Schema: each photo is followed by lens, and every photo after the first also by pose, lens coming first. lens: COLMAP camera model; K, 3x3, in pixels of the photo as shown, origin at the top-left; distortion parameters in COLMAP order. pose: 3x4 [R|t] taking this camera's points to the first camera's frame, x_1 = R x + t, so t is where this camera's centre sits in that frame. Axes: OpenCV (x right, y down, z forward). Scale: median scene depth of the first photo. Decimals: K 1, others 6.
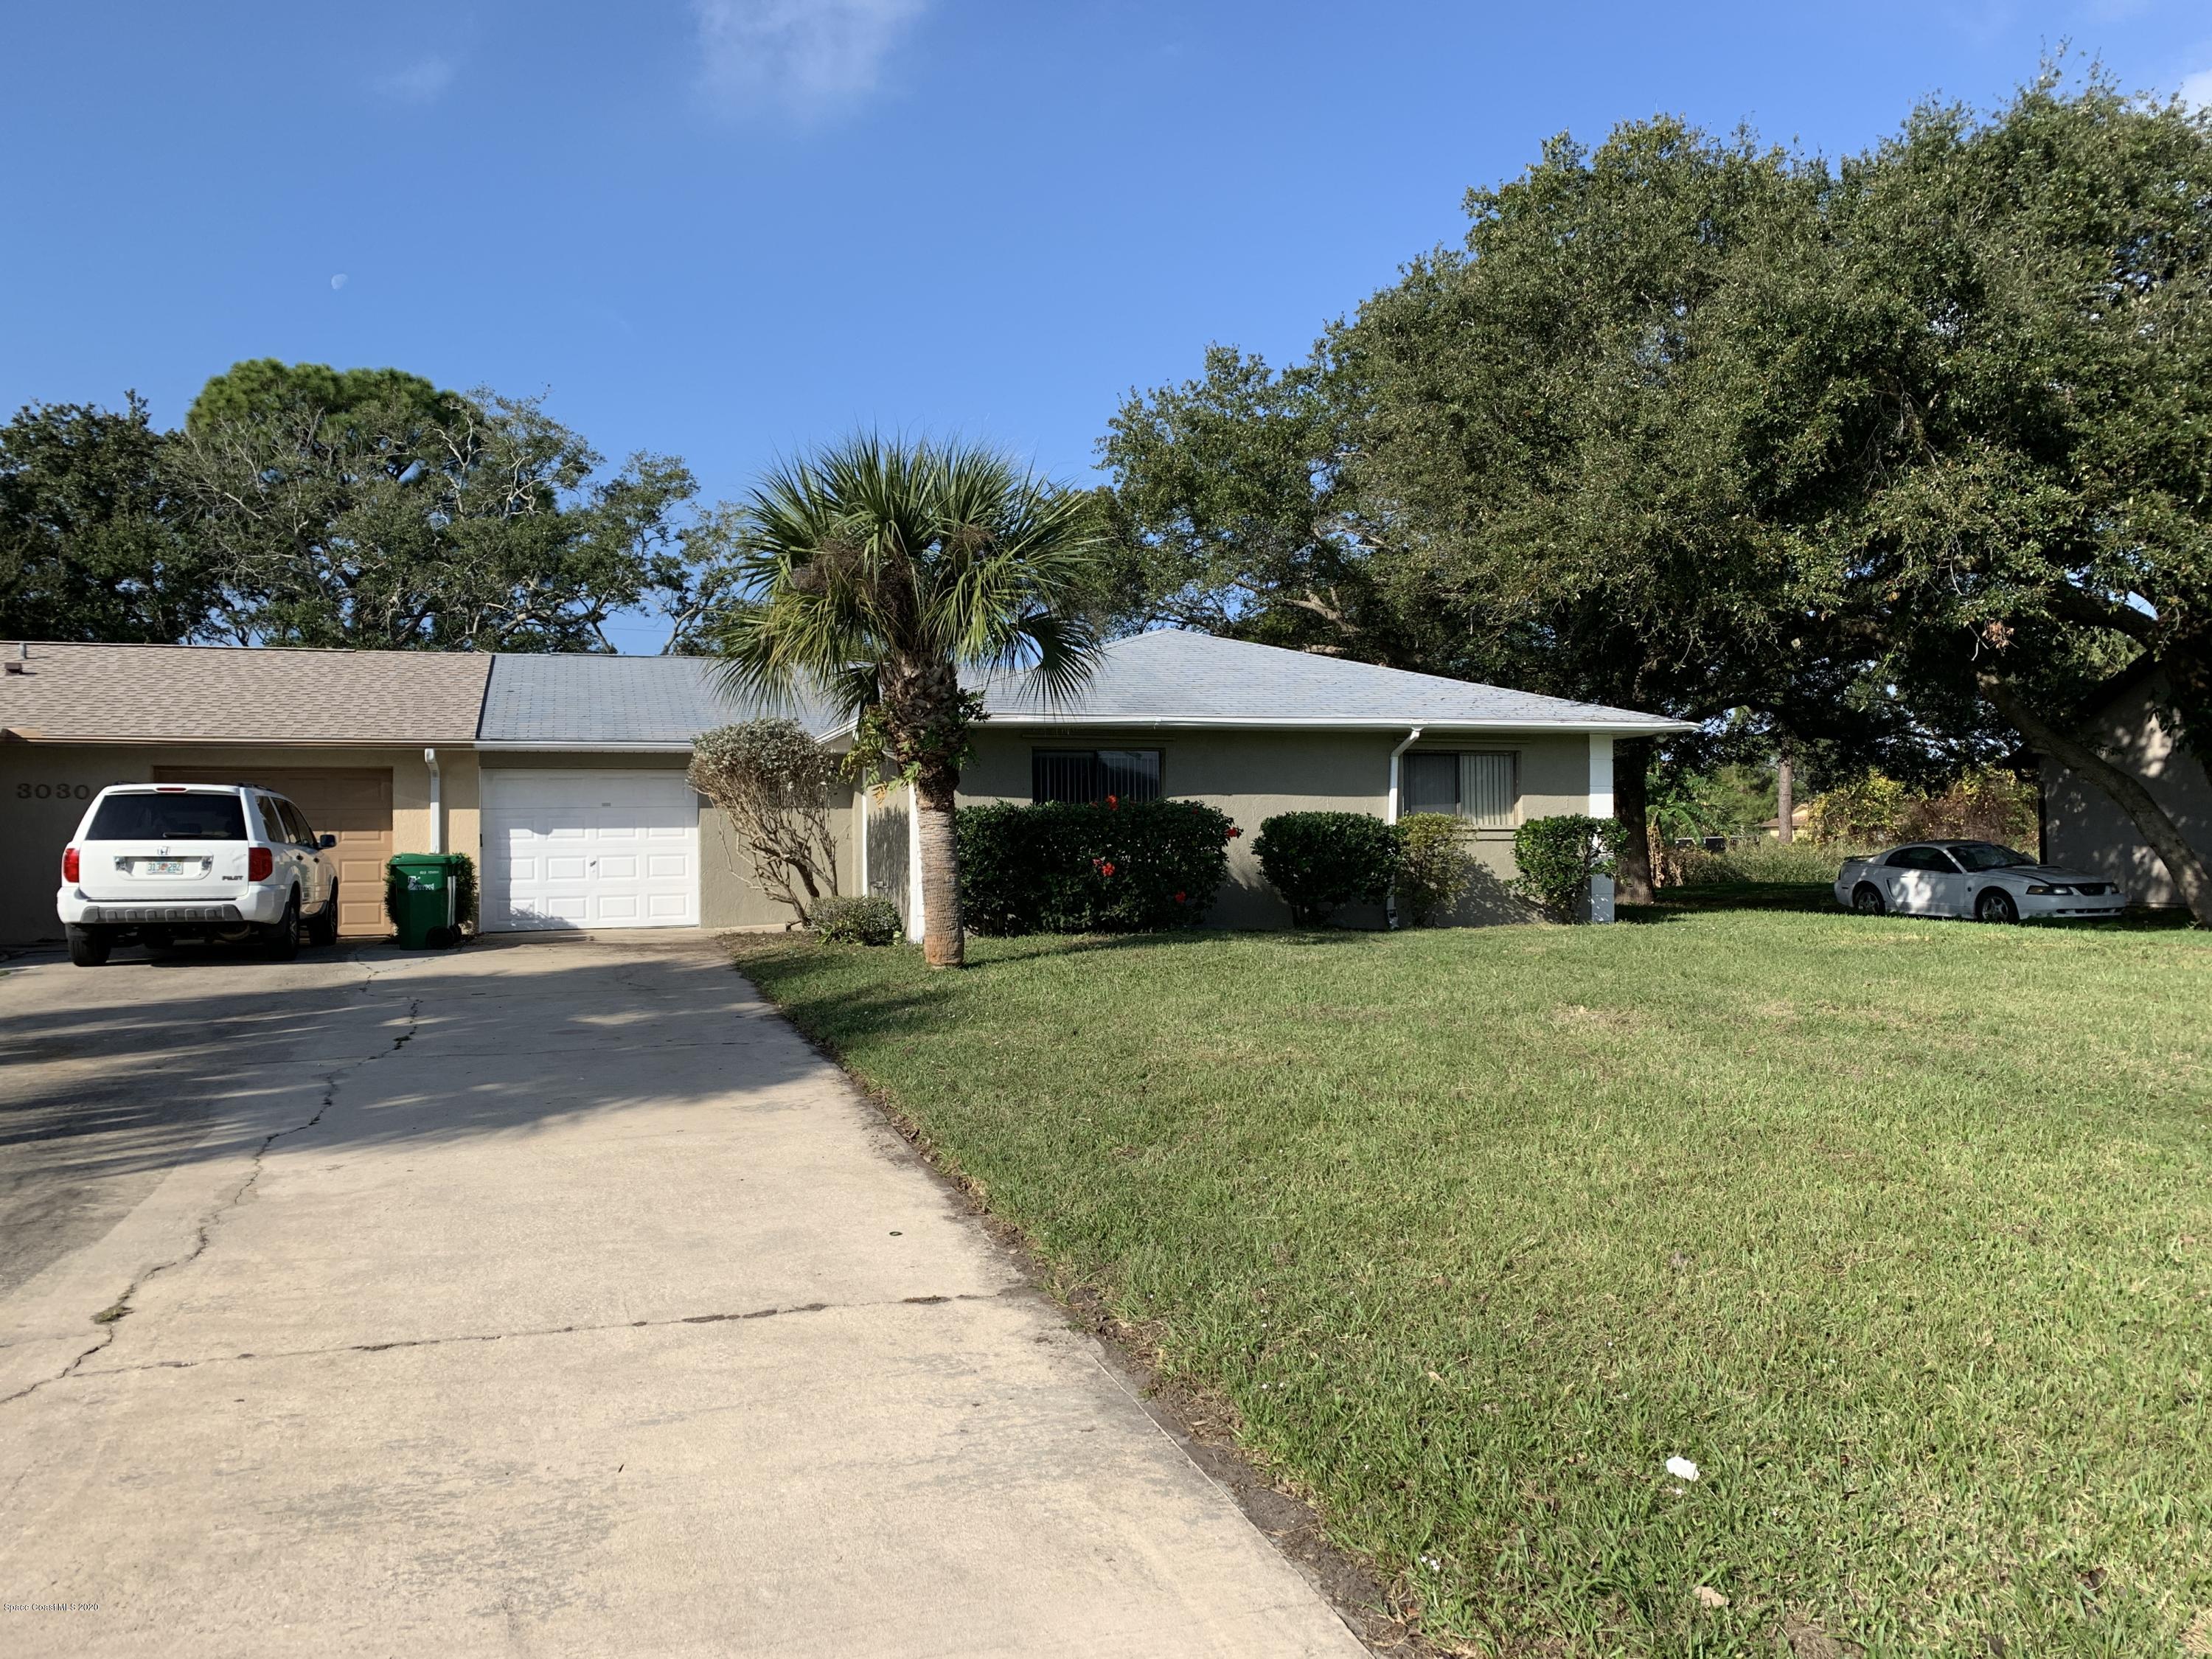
lens RADIAL K [[1688.3, 0, 1094.3], [0, 1688.3, 839.6], [0, 0, 1]] dist [0.053951, -0.088742]
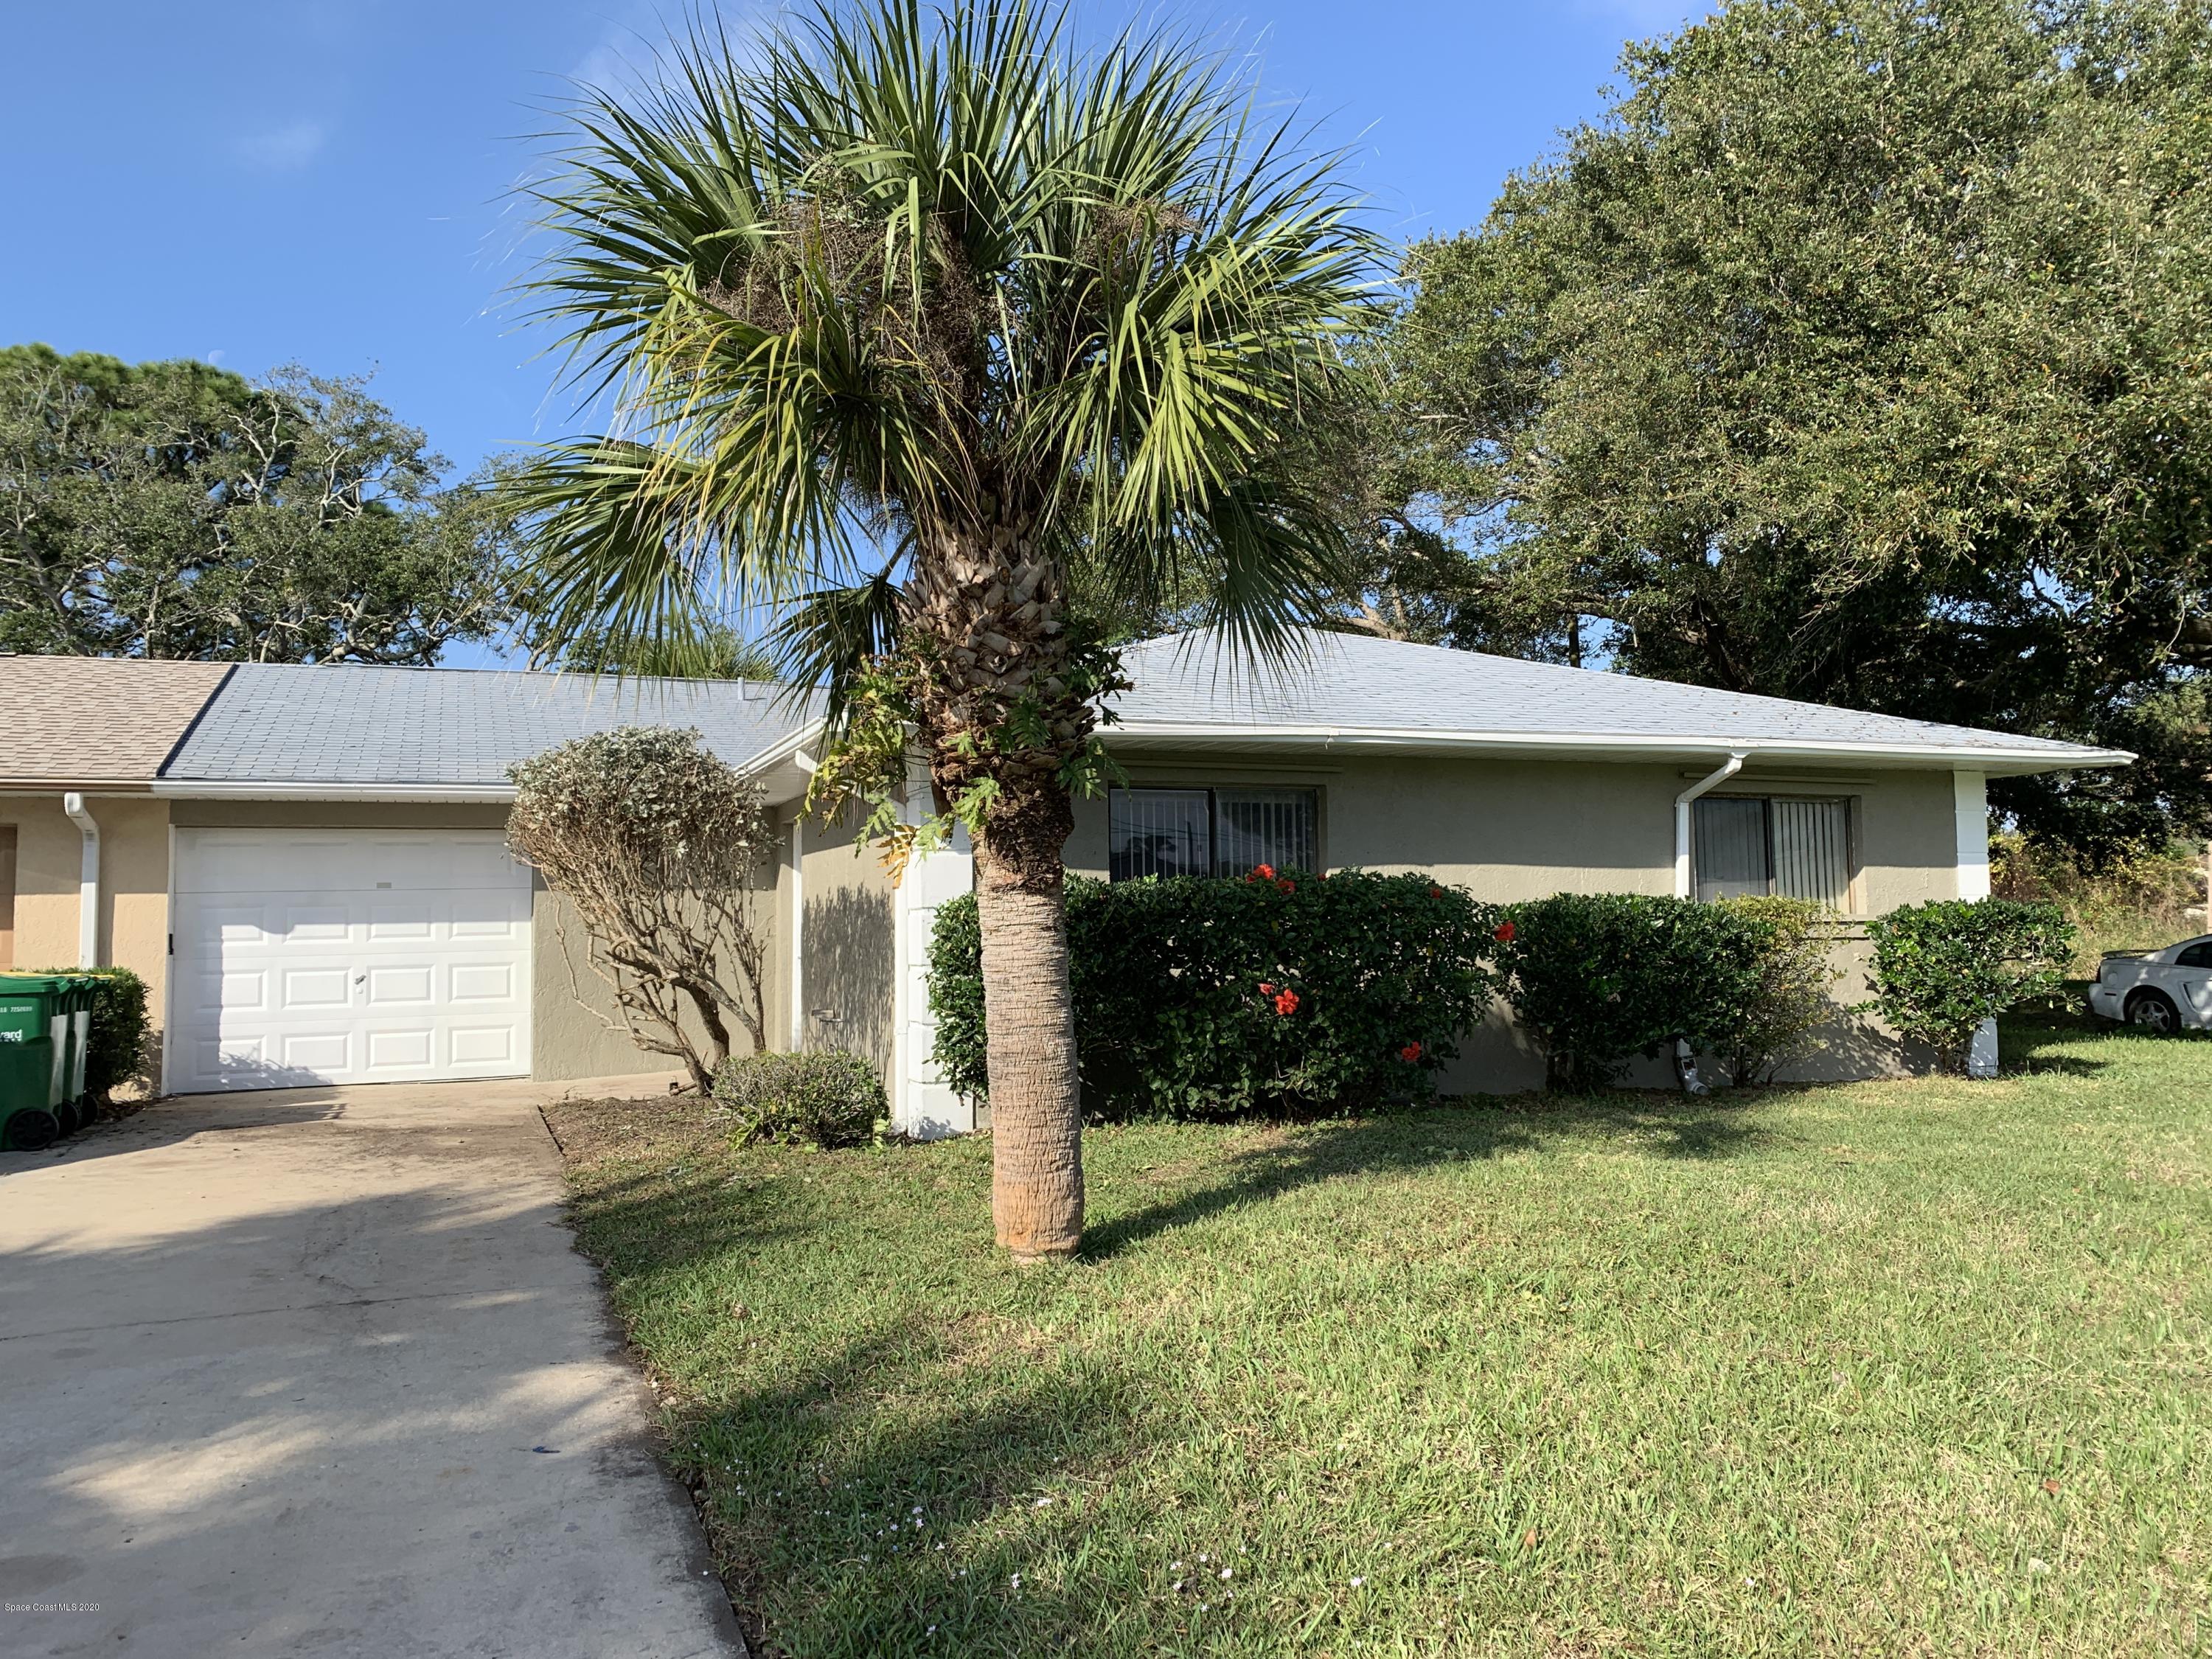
lens RADIAL K [[1700.4, 0, 1102.3], [0, 1700.4, 815.5], [0, 0, 1]] dist [0.017972, -0.013703]
pose [[0.997694, 0.000455, 0.067871, -0.074923], [0.003797, 0.998037, -0.062509, -0.006997], [-0.067766, 0.062623, 0.995734, 0.406747]]
